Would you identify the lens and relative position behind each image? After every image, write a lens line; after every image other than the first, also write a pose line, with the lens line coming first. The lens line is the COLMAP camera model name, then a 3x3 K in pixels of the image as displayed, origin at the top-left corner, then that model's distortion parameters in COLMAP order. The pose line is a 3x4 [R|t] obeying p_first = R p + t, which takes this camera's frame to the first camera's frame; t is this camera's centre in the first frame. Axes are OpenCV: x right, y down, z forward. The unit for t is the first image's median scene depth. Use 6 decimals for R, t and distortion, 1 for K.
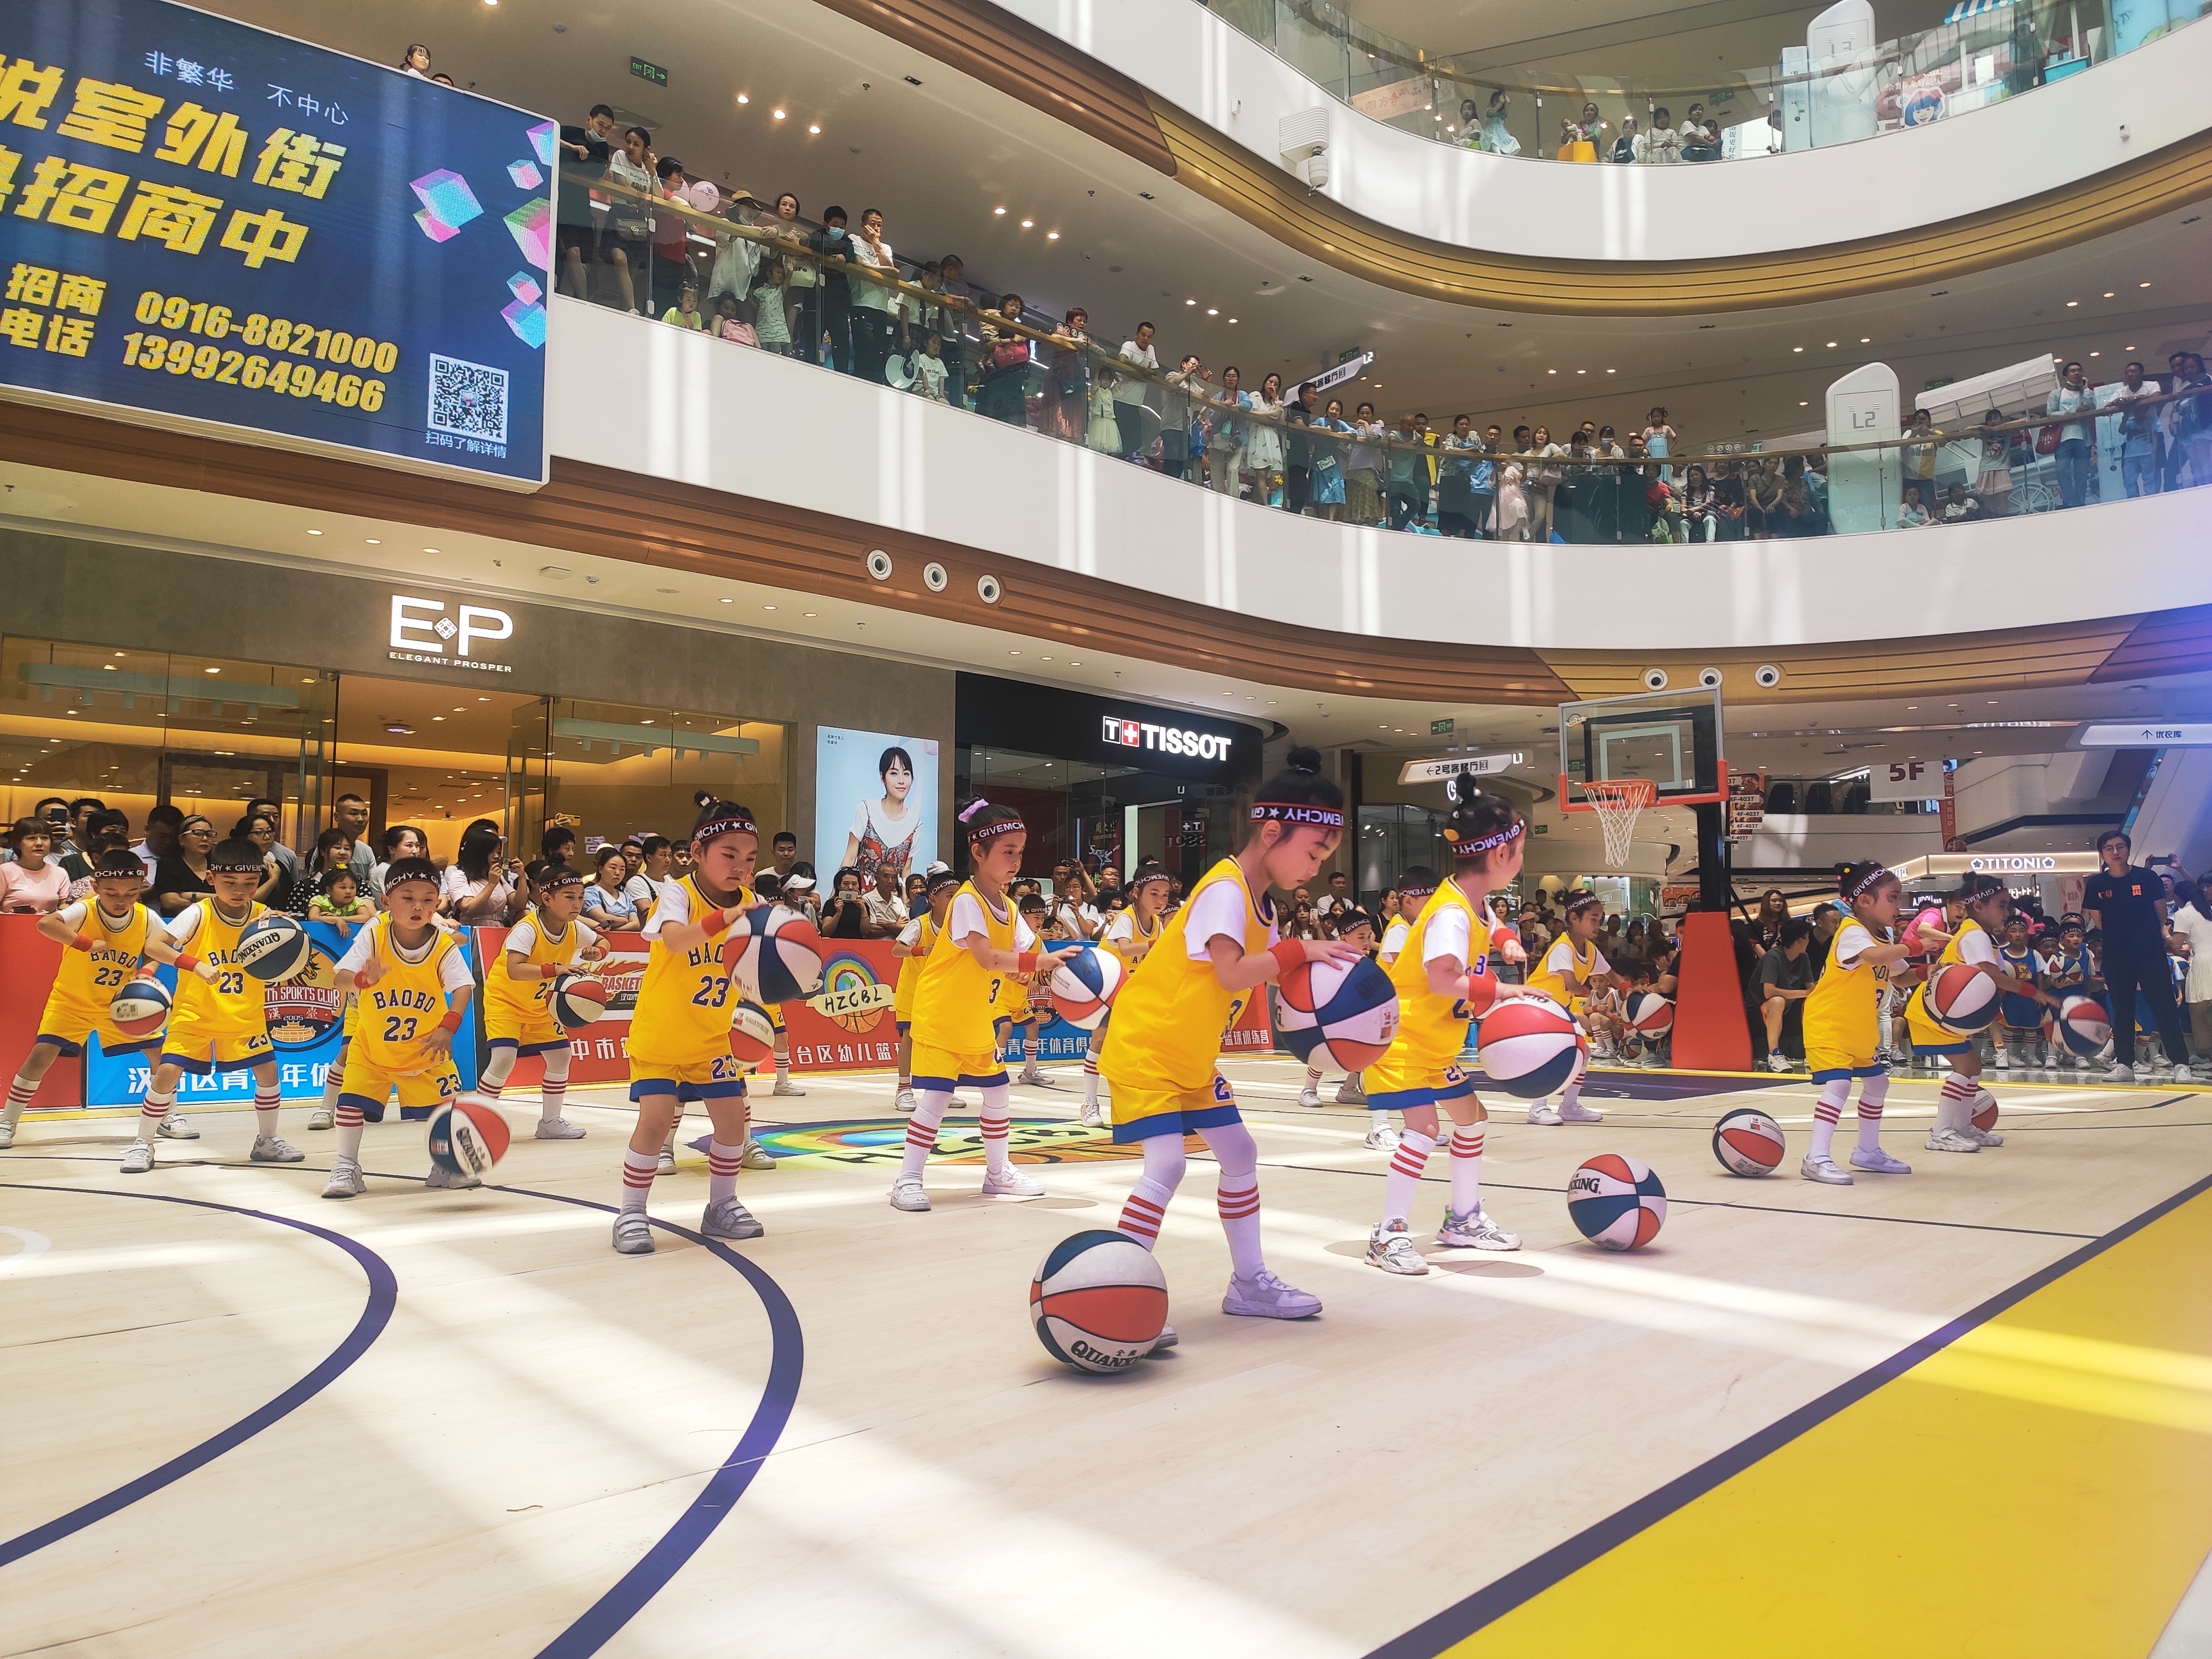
lens RADIAL K [[1649.2, 0, 1104.2], [0, 1649.2, 842.9], [0, 0, 1]] dist [0.084921, -0.124354]
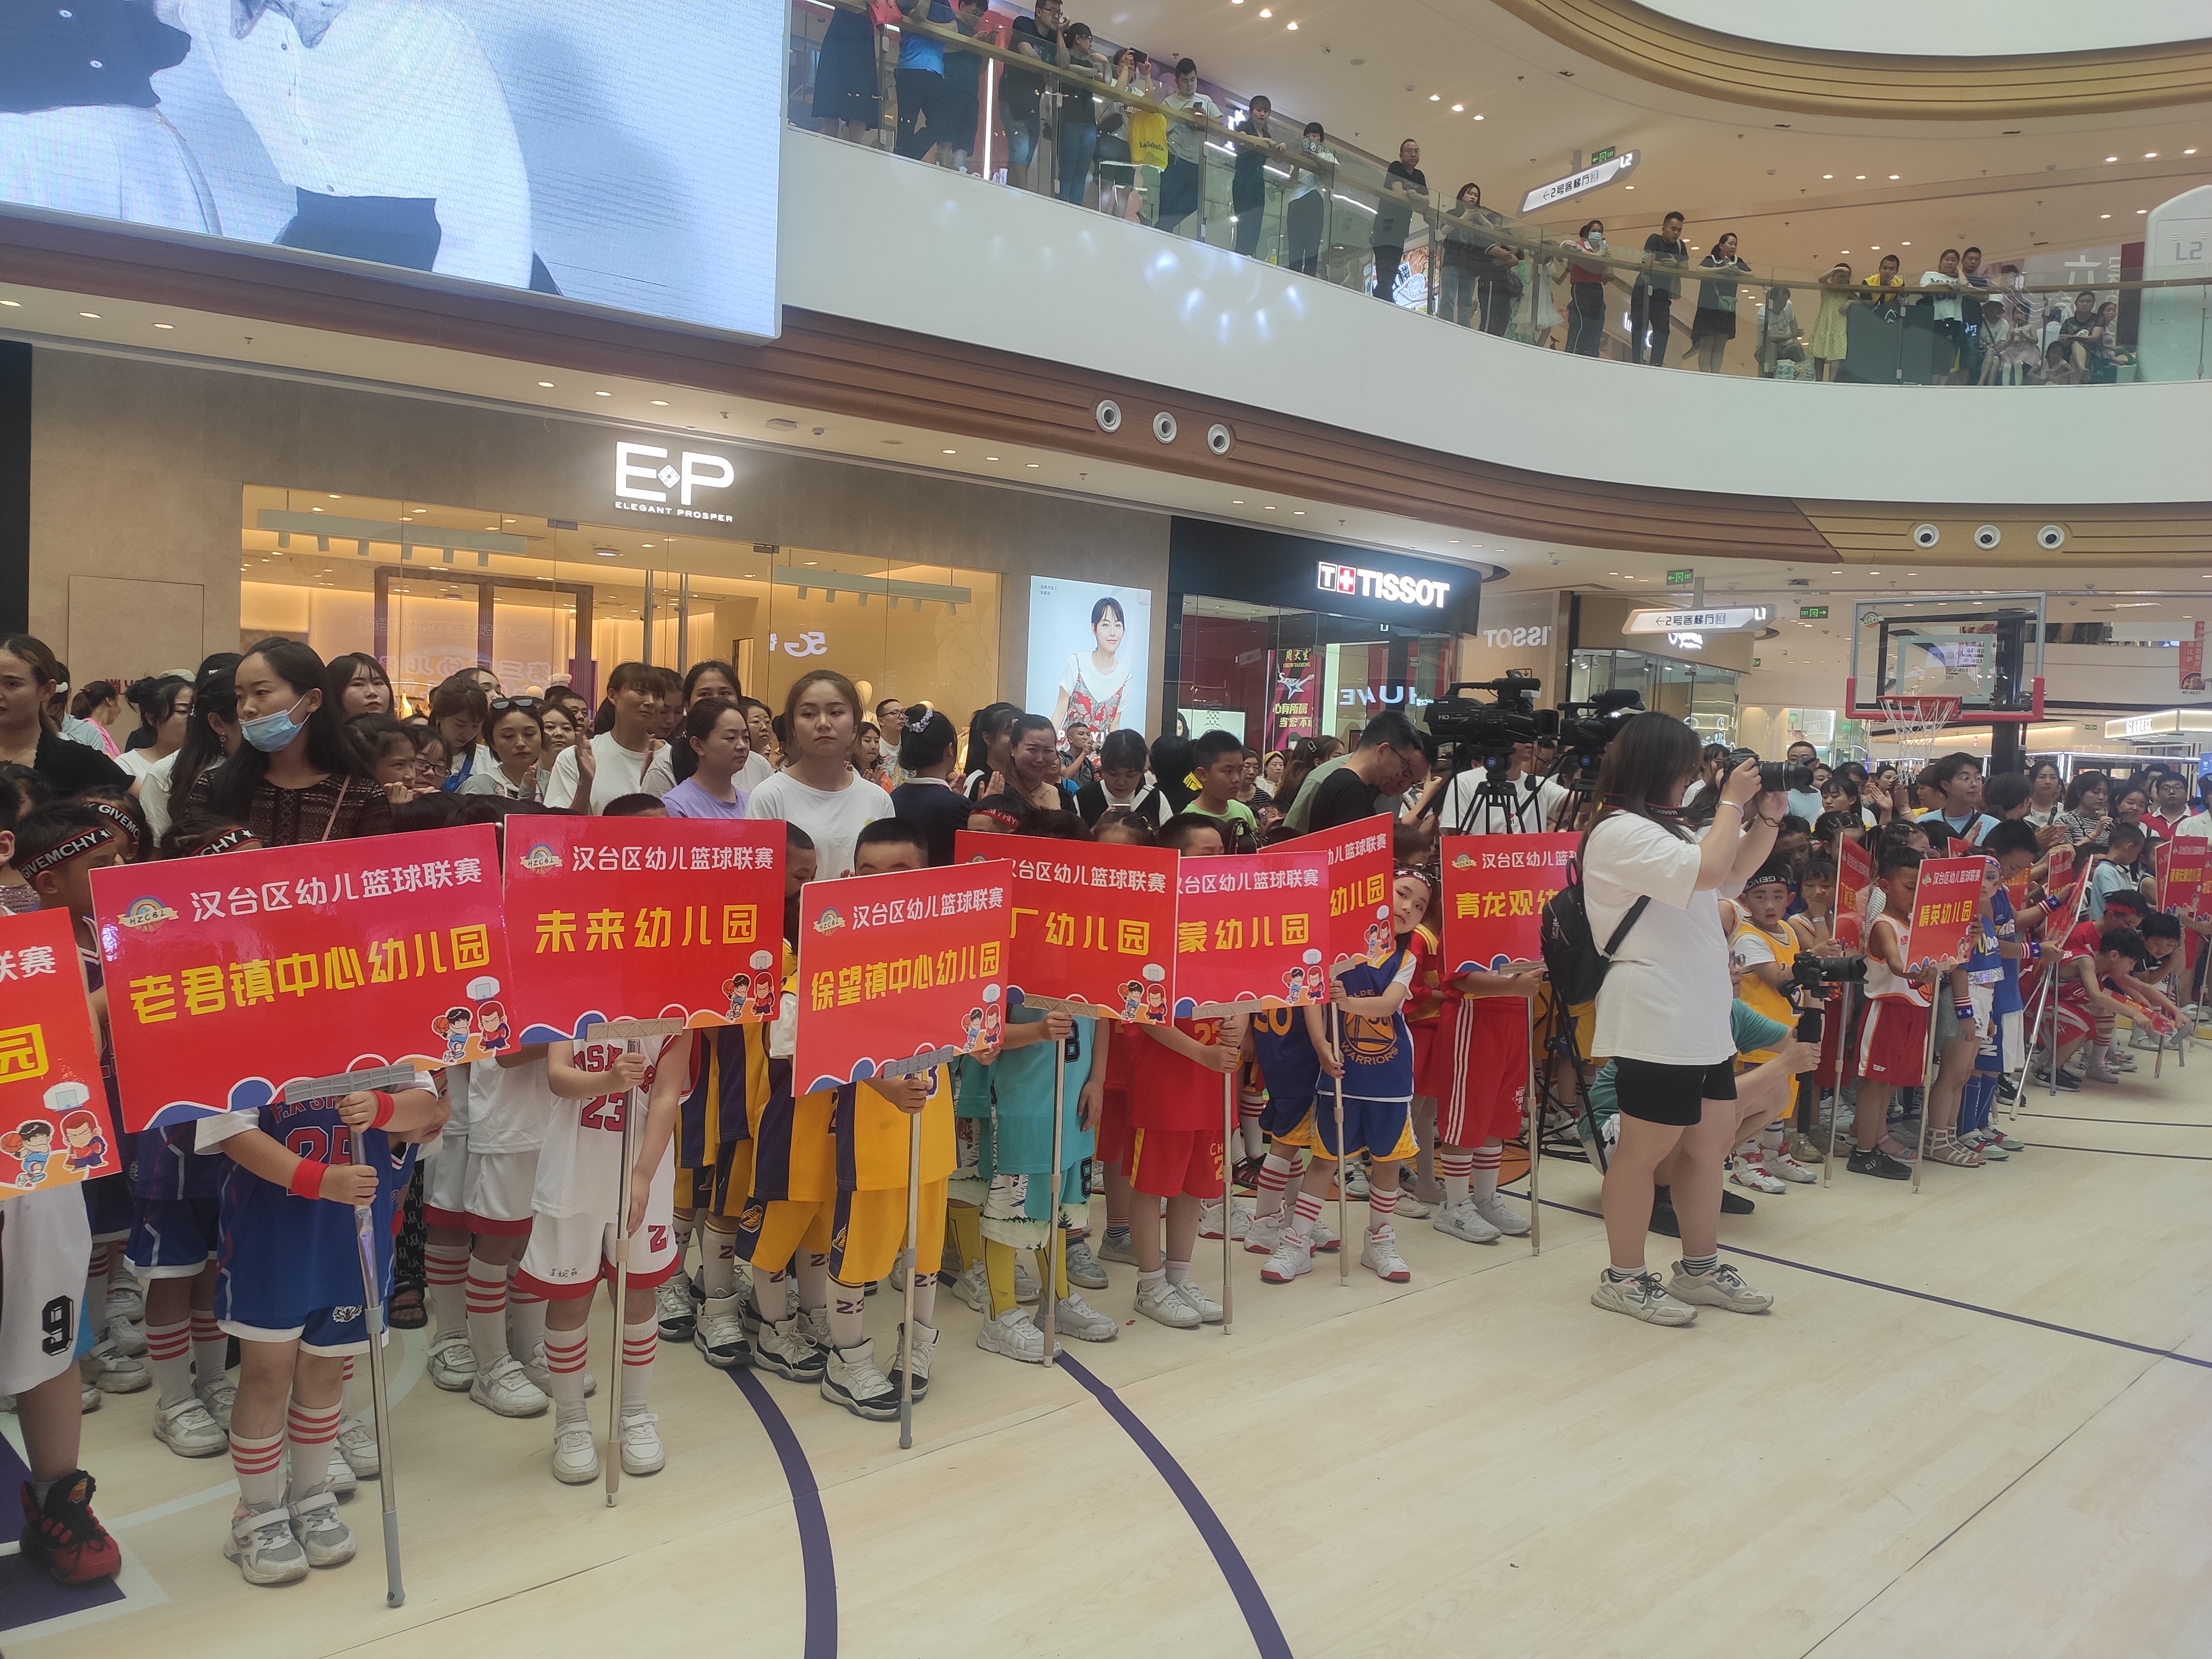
lens RADIAL K [[1652.5, 0, 1100.5], [0, 1652.5, 838.9], [0, 0, 1]] dist [0.080093, -0.119628]
pose [[0.995270, 0.045329, -0.085928, -0.040350], [-0.033600, 0.990501, 0.133335, -0.045903], [0.091156, -0.129818, 0.987339, 0.026402]]
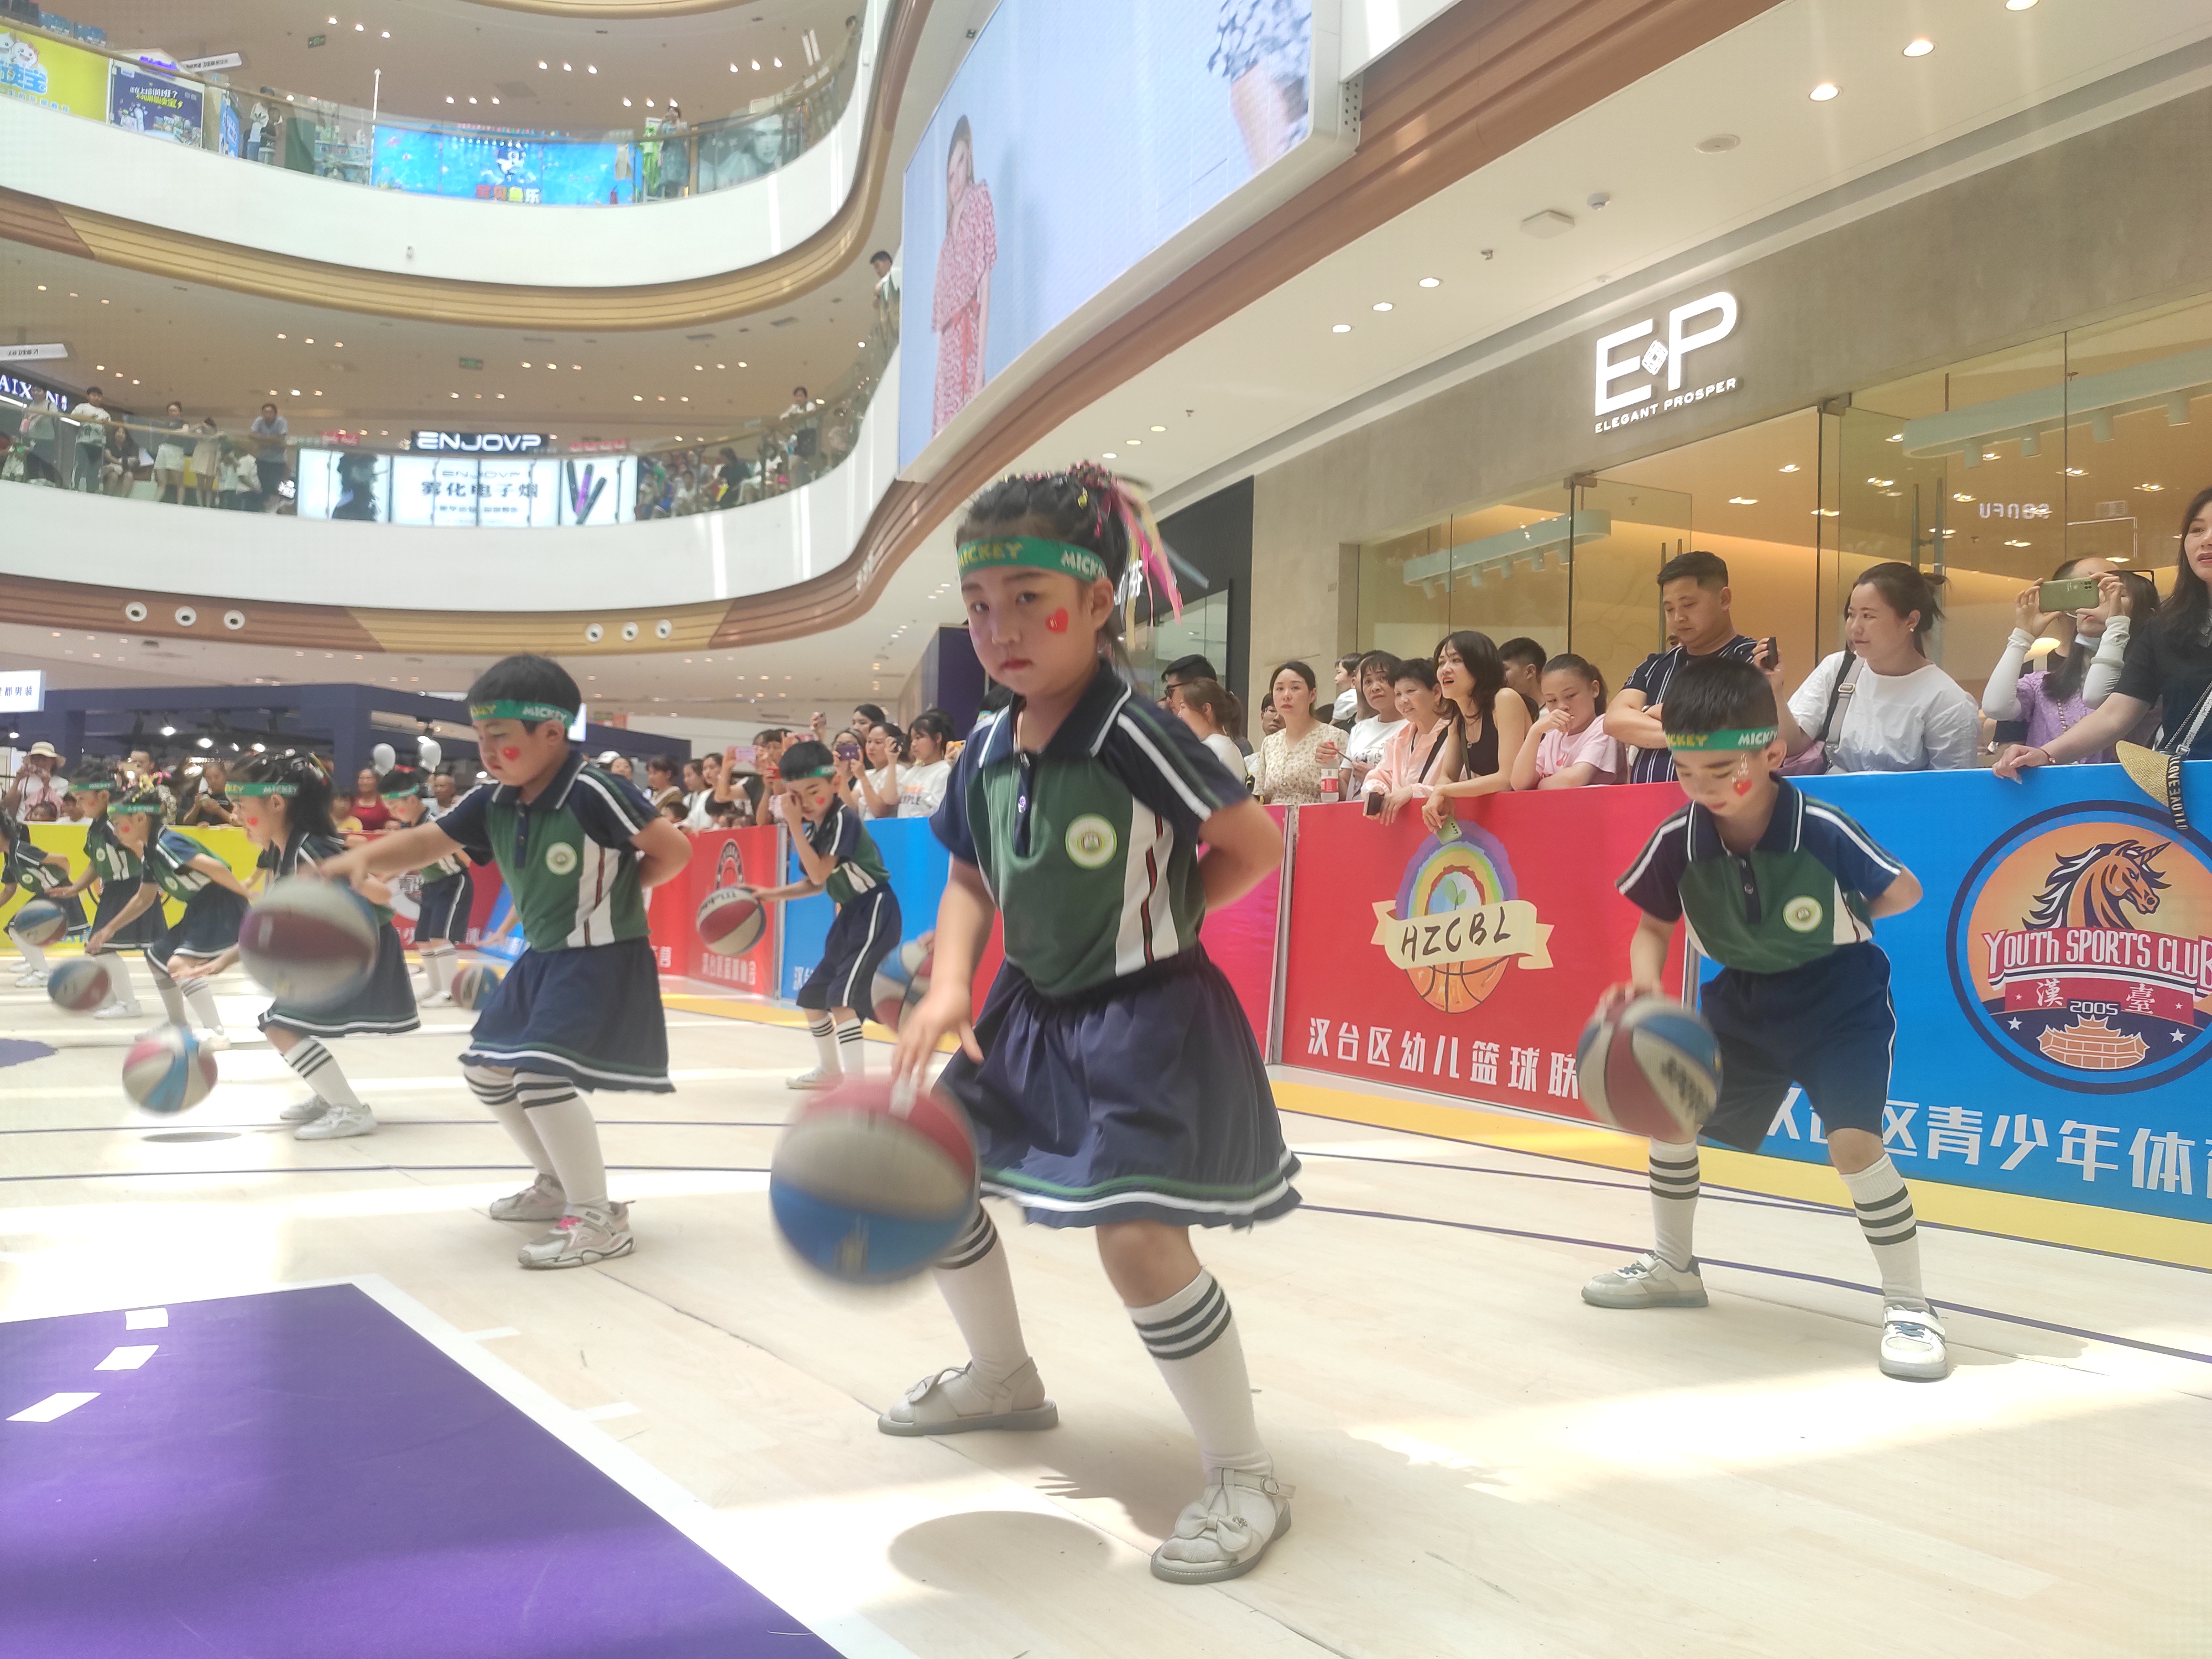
lens RADIAL K [[1649.4, 0, 1098.7], [0, 1649.4, 832.1], [0, 0, 1]] dist [0.082816, -0.120077]
pose [[-0.267255, -0.029377, -0.963178, 0.219913], [0.058659, 0.997186, -0.046690, 0.056670], [0.961839, -0.068977, -0.264779, 0.768229]]
